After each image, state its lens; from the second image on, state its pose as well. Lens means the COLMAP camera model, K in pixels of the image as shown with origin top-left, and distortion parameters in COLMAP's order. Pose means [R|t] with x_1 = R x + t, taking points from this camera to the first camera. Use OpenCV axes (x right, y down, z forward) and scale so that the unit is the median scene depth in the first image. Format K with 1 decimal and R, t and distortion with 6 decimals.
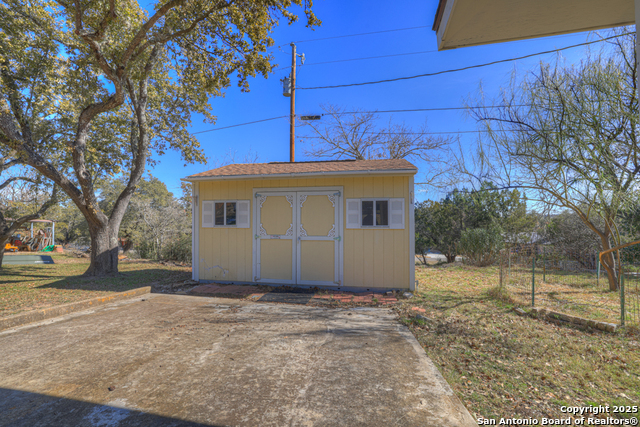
lens RADIAL K [[274.3, 0, 316.0], [0, 274.3, 215.3], [0, 0, 1]] dist [-0.036960, 0.012095]
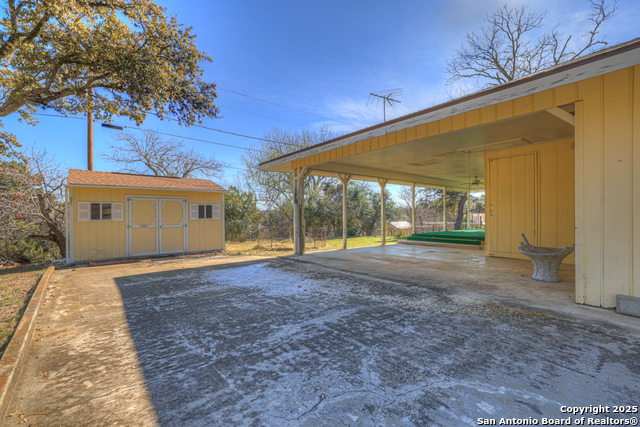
lens RADIAL K [[274.3, 0, 316.0], [0, 274.3, 215.3], [0, 0, 1]] dist [-0.036960, 0.012095]
pose [[0.618540, -0.007083, 0.785721, -0.748051], [-0.010659, 0.999792, 0.017403, -0.022182], [-0.785681, -0.019140, 0.618336, -0.750755]]
